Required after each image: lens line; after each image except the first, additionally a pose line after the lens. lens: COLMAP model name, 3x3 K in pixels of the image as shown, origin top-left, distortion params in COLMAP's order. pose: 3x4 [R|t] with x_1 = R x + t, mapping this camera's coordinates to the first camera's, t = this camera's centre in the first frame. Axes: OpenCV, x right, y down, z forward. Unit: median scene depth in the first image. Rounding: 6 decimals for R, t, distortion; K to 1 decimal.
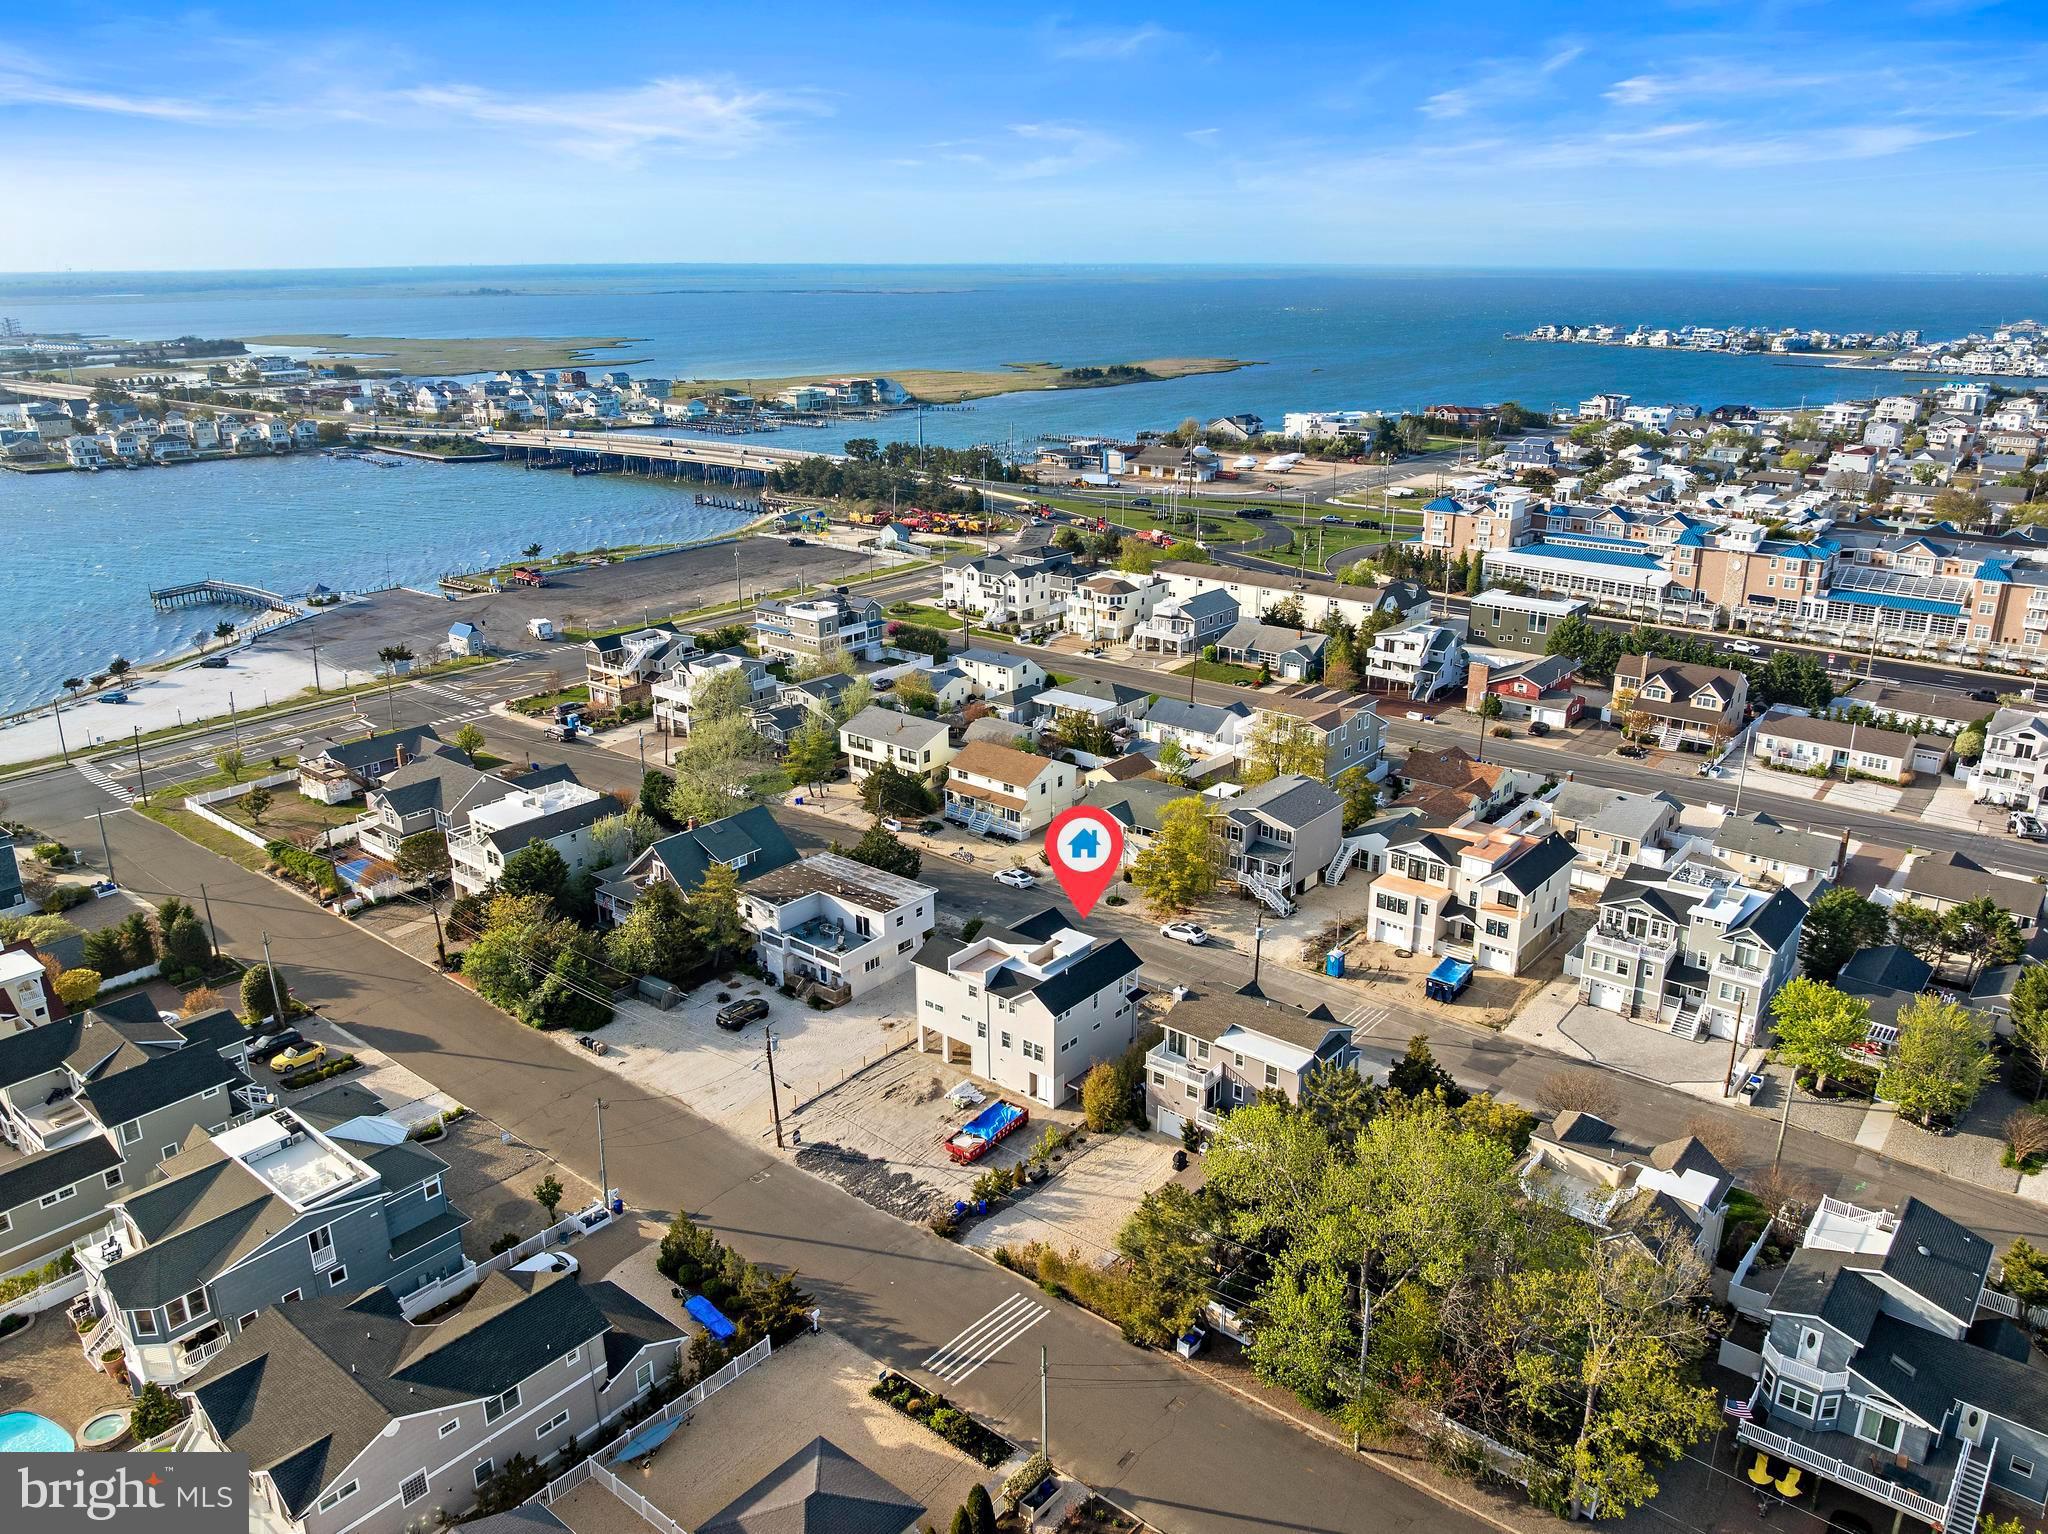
lens RADIAL K [[1497.5, 0, 1024.0], [0, 1497.5, 767.0], [0, 0, 1]] dist [-0.038963, 0.001402]
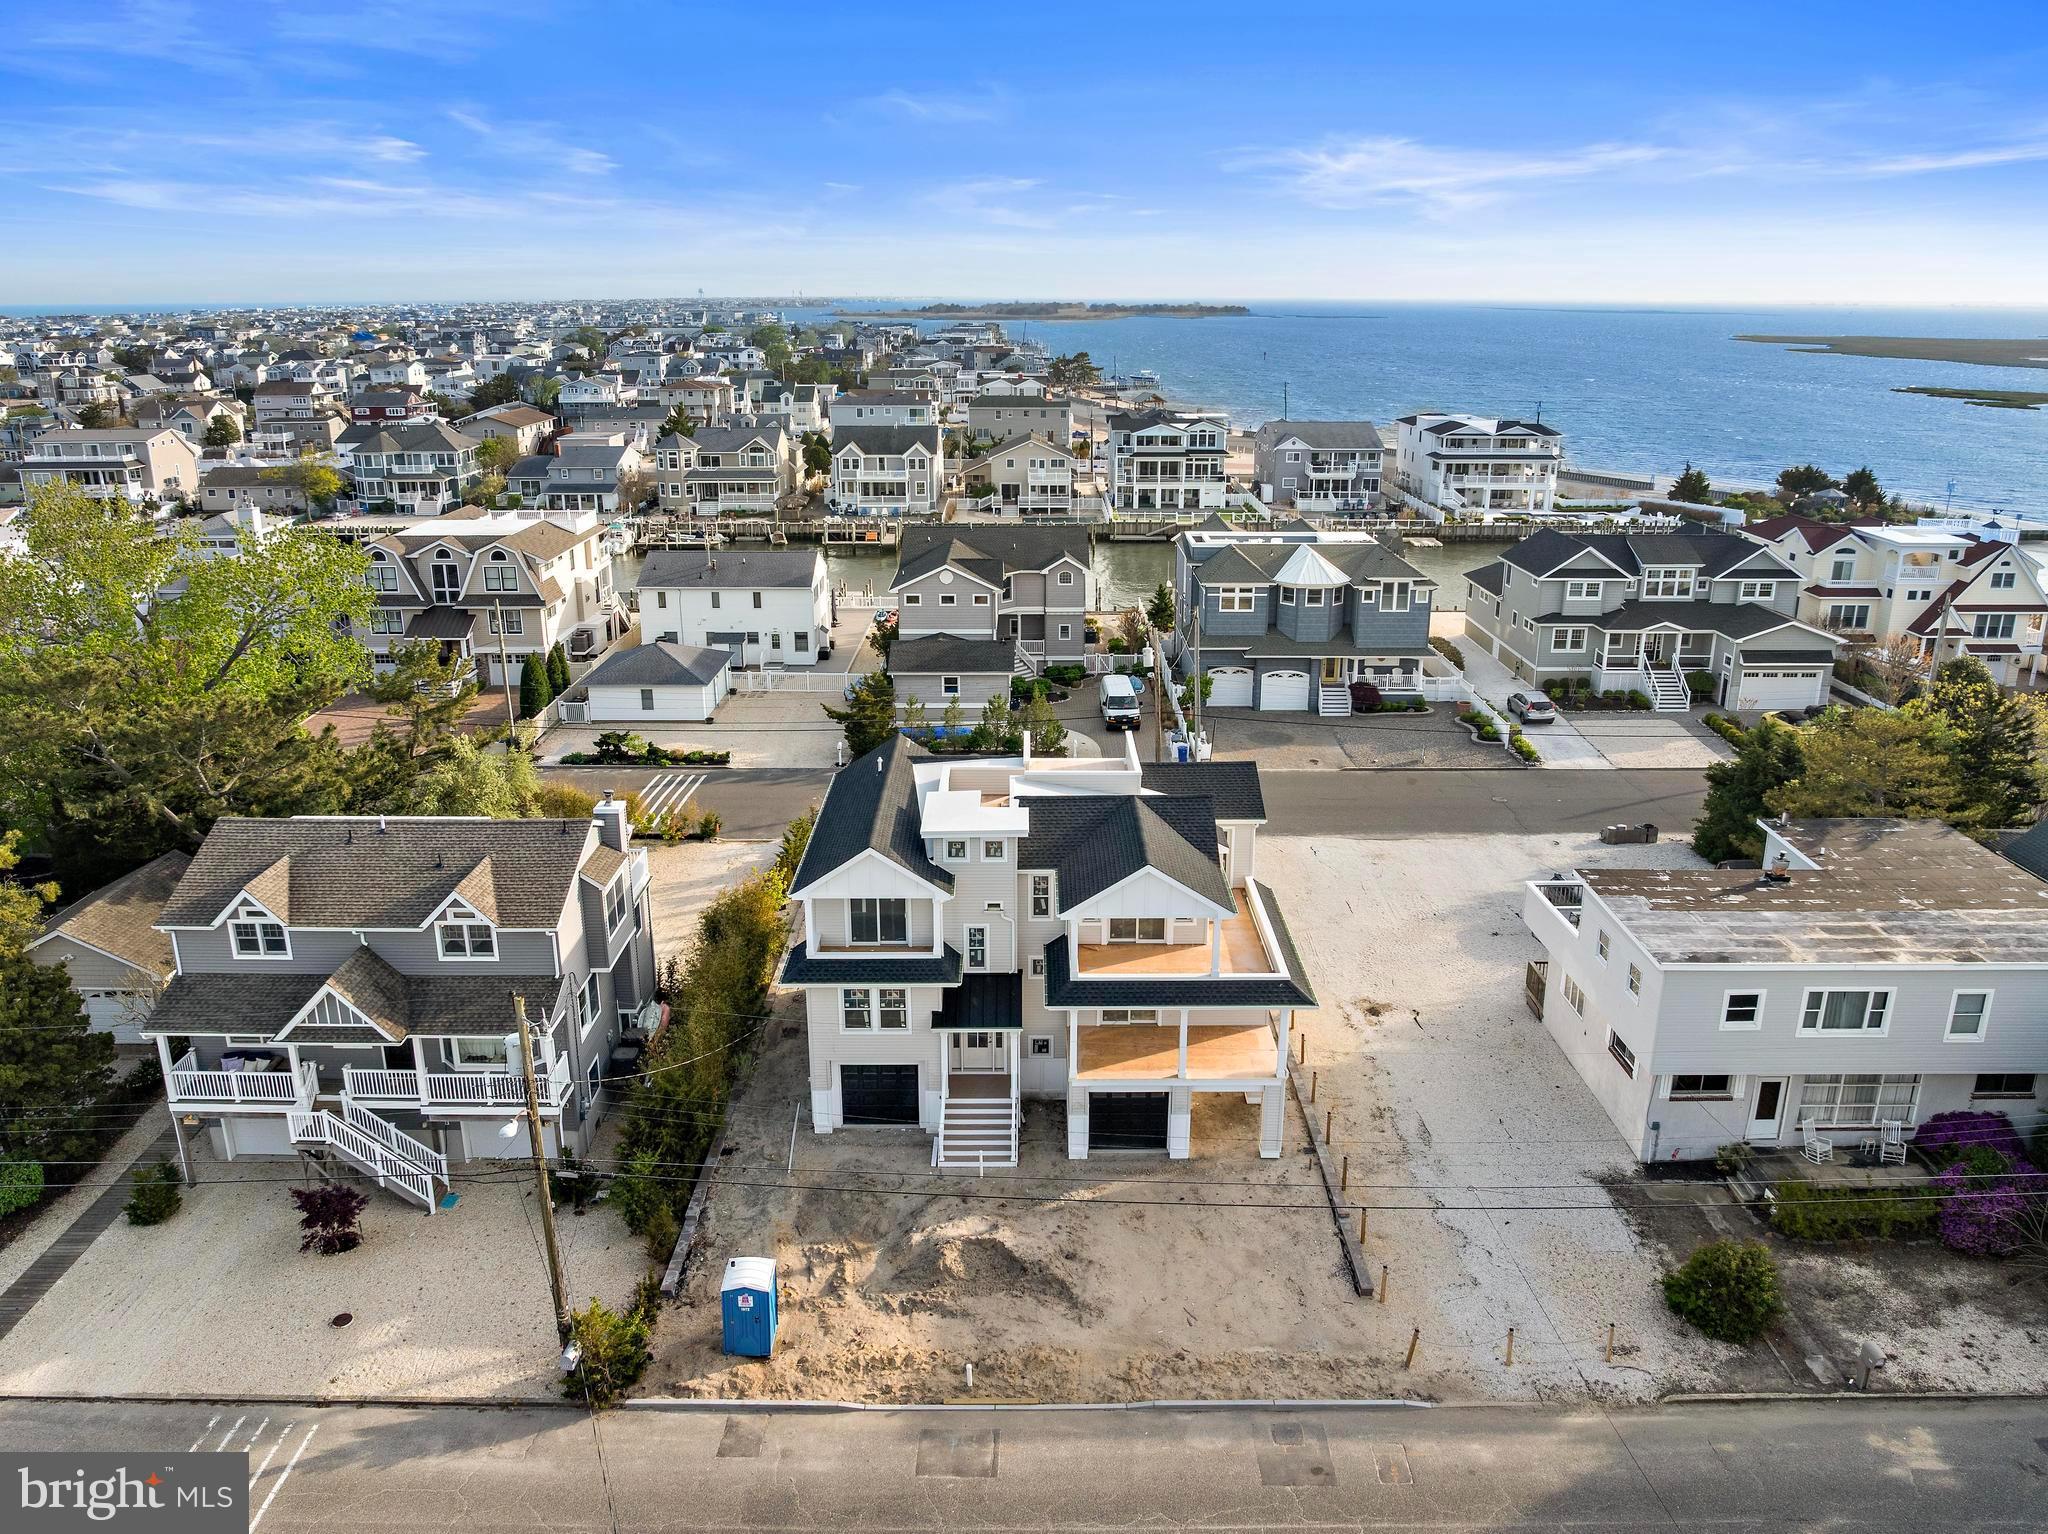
lens RADIAL K [[1497.5, 0, 1024.0], [0, 1497.5, 767.0], [0, 0, 1]] dist [-0.038963, 0.001402]
pose [[-0.774398, 0.193731, -0.602308, 0.174951], [-0.201424, 0.826949, 0.524960, -0.067713], [0.599779, 0.527848, -0.601366, 0.863903]]
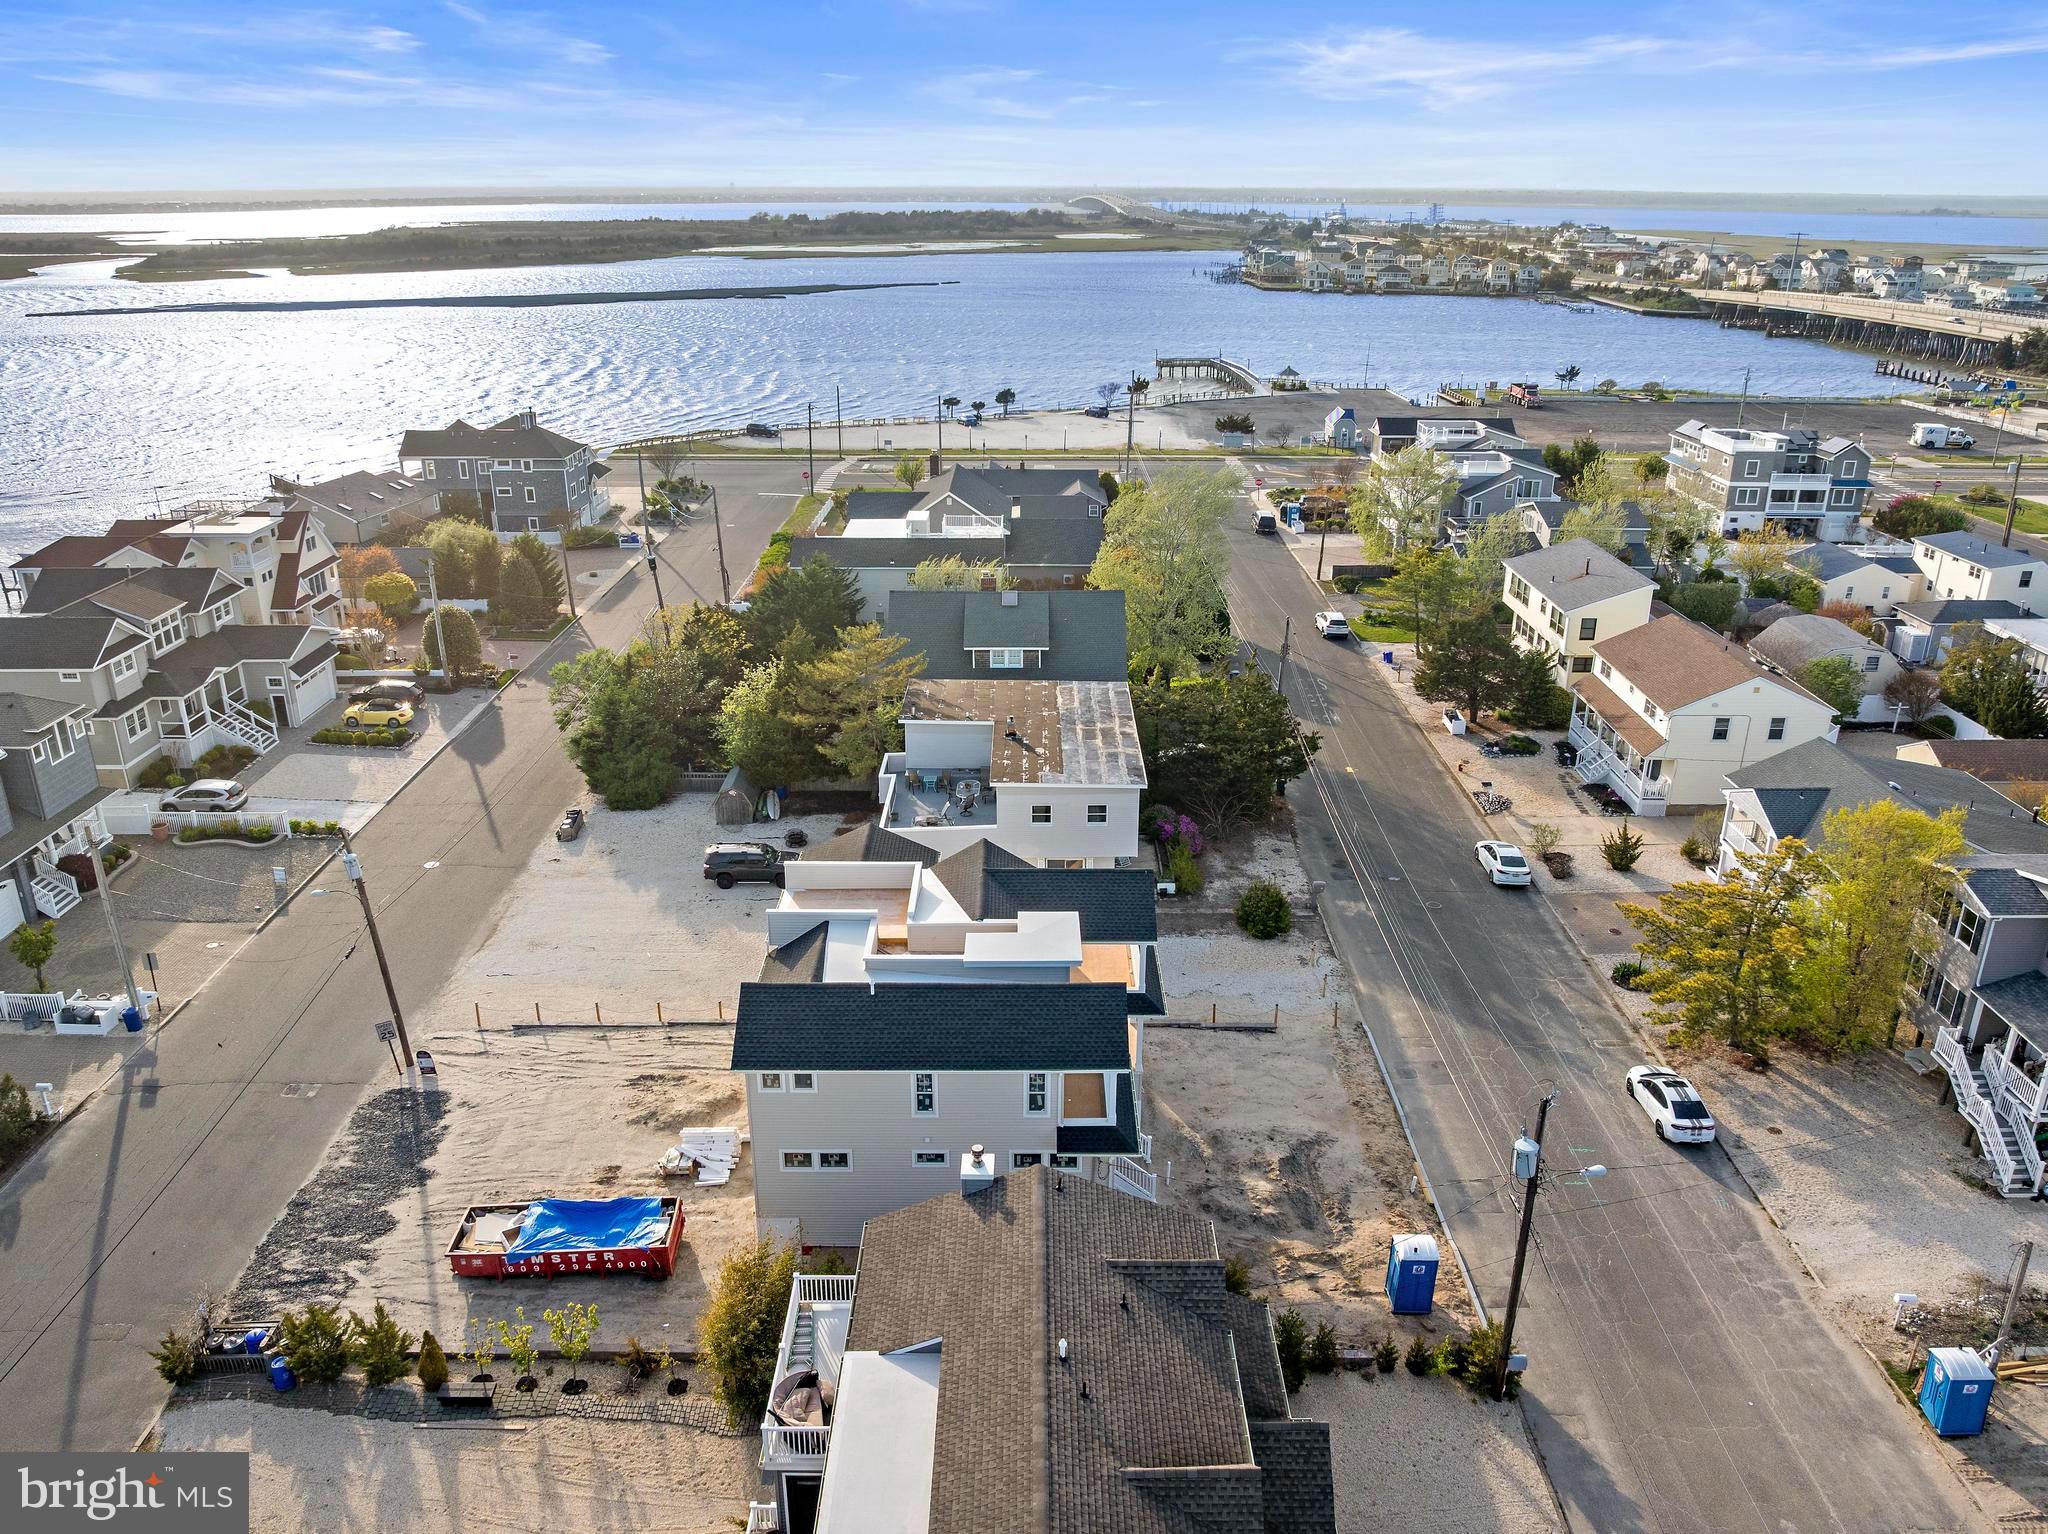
lens RADIAL K [[1473.3, 0, 1024.0], [0, 1473.3, 767.0], [0, 0, 1]] dist [-0.033945, -0.004890]
pose [[0.633887, 0.288793, -0.717486, 0.208487], [-0.252720, 0.954091, 0.160755, 0.007189], [0.730972, 0.079422, 0.677770, 0.512666]]
